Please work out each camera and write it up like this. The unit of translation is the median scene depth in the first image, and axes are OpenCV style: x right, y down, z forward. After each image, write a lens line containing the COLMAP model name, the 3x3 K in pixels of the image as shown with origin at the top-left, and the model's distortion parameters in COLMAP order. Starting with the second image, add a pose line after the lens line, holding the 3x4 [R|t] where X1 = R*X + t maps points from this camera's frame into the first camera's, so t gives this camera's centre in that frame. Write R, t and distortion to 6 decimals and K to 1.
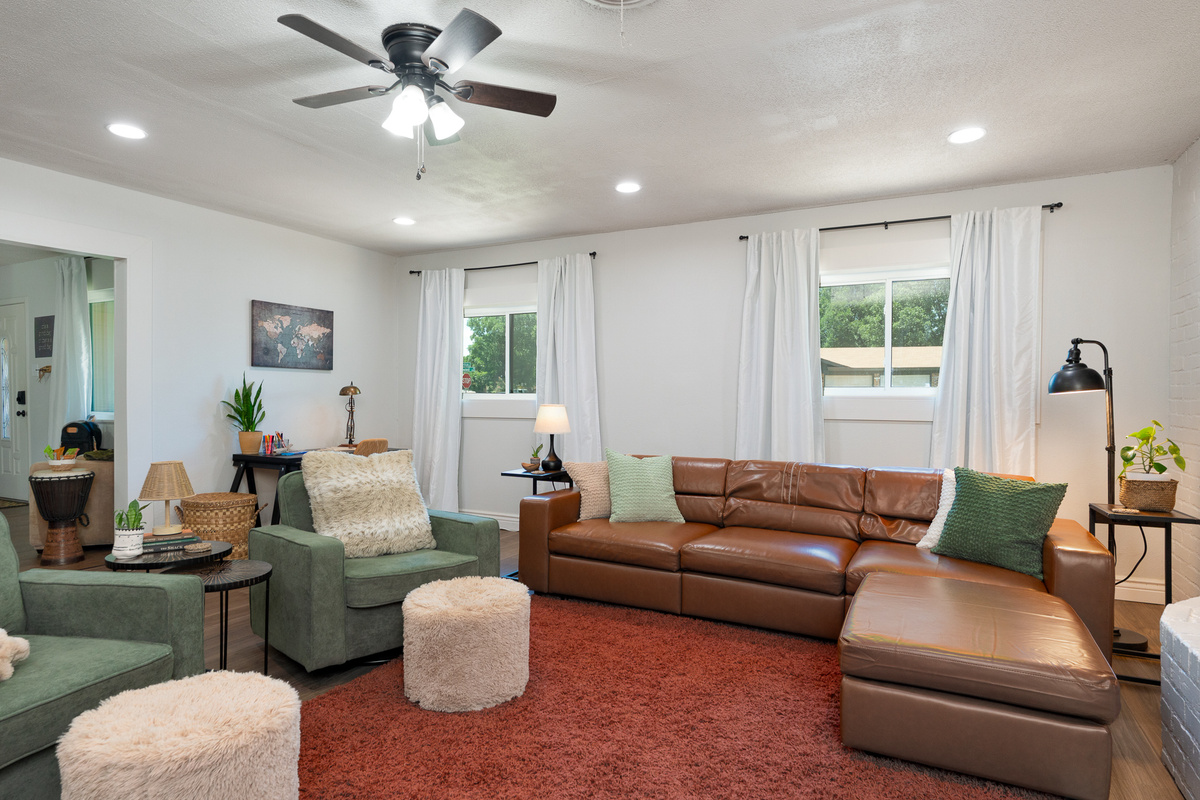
lens RADIAL K [[690.1, 0, 603.1], [0, 690.1, 411.0], [0, 0, 1]] dist [0.006581, -0.004906]
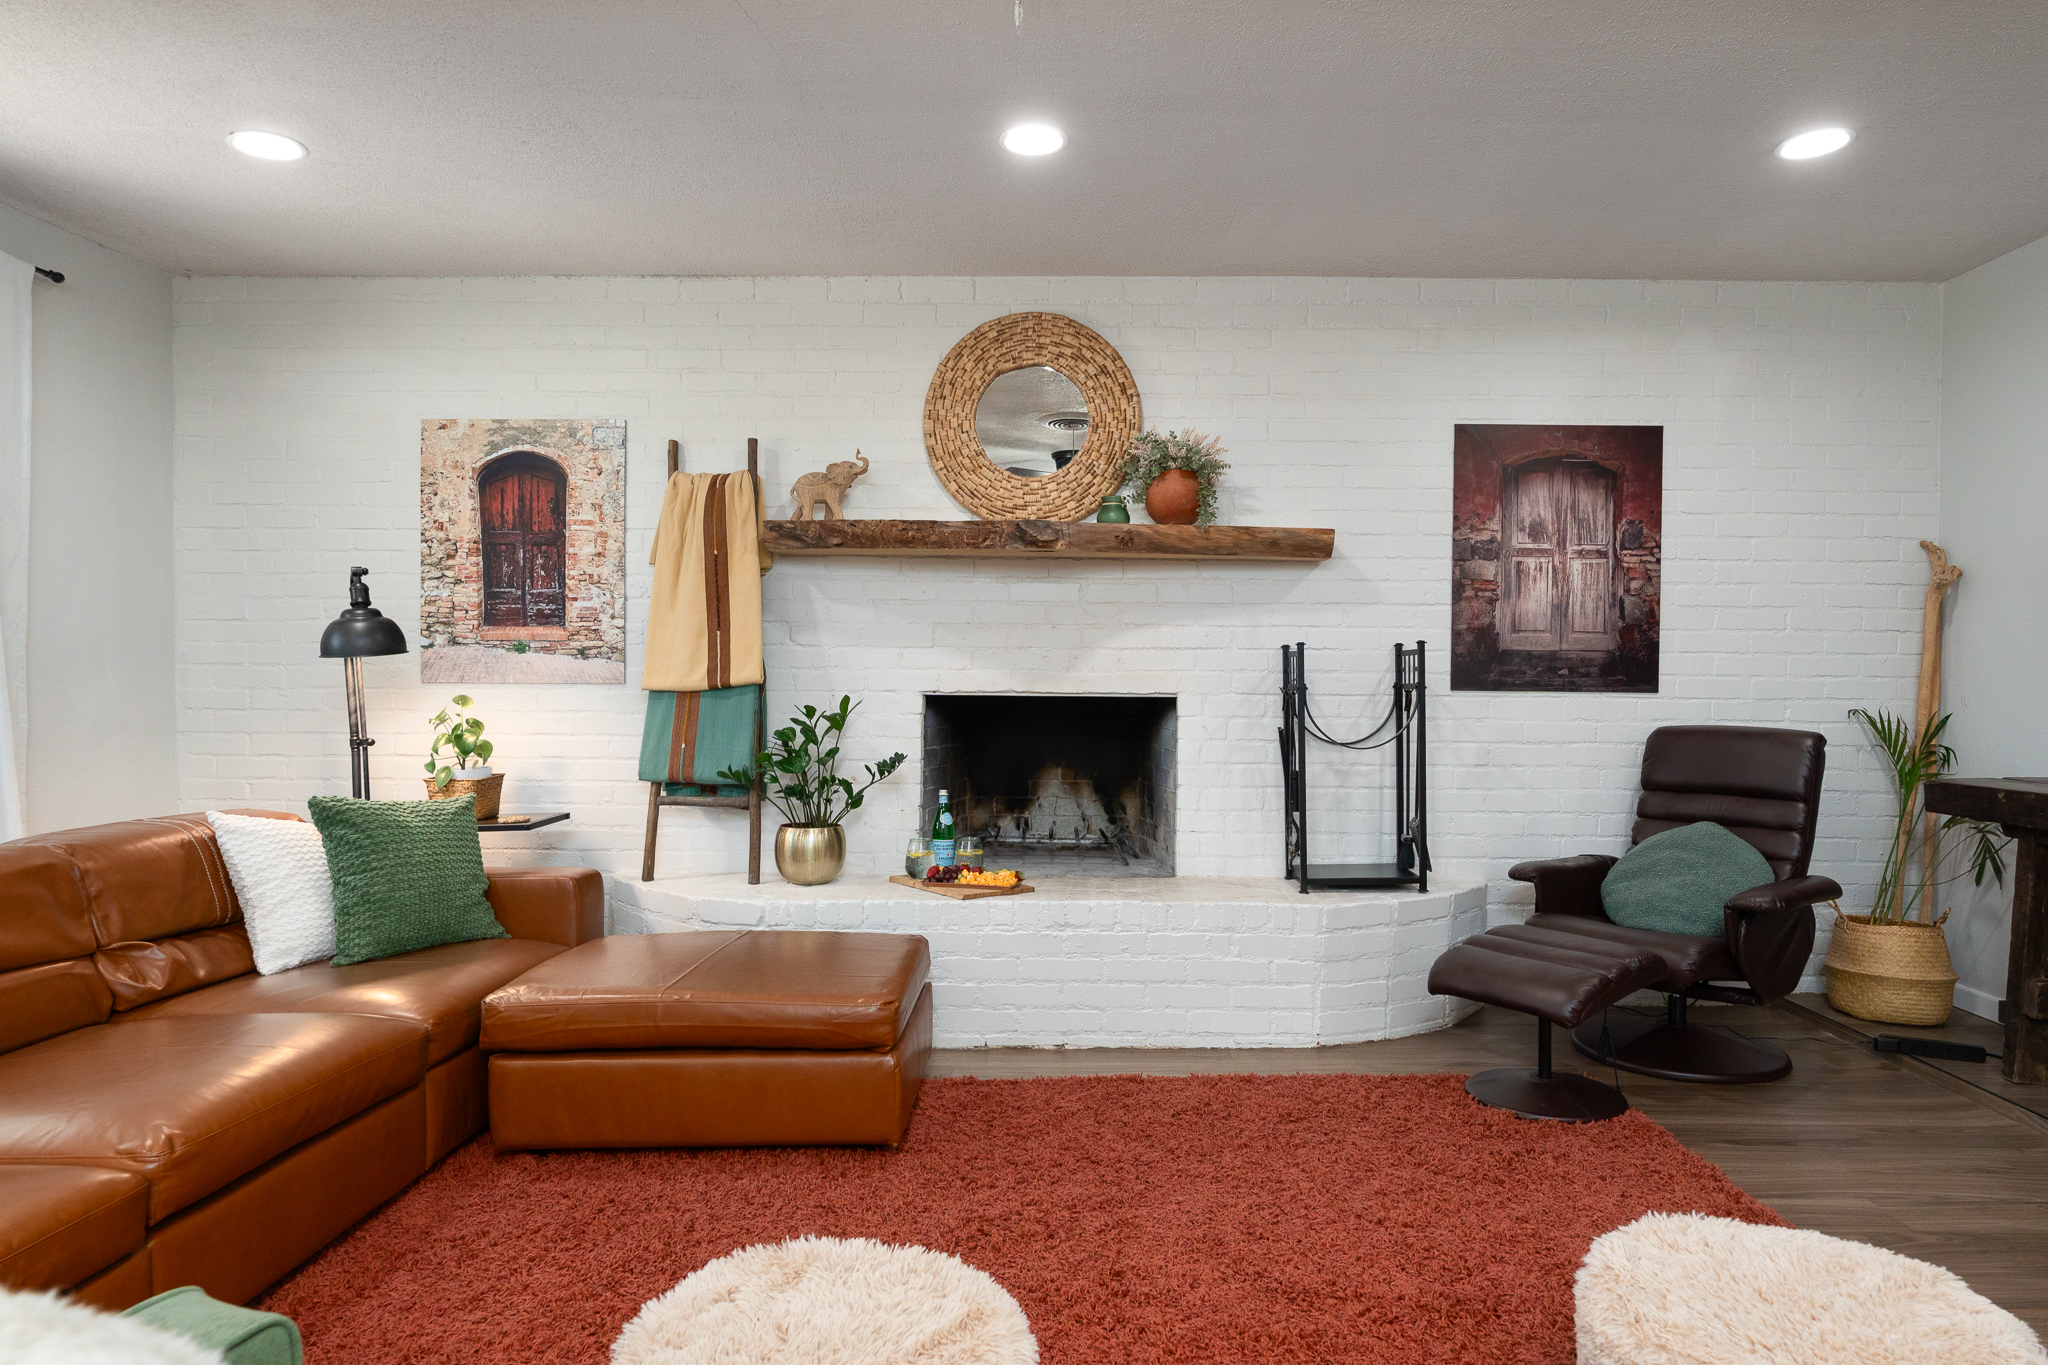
lens RADIAL K [[1229.5, 0, 1051.3], [0, 1229.5, 694.6], [0, 0, 1]] dist [-0.006479, -0.001868]
pose [[-0.432485, -0.019432, 0.901432, -0.350097], [0.017566, 0.999396, 0.029972, -0.008466], [-0.901470, 0.028797, -0.431882, 0.554514]]
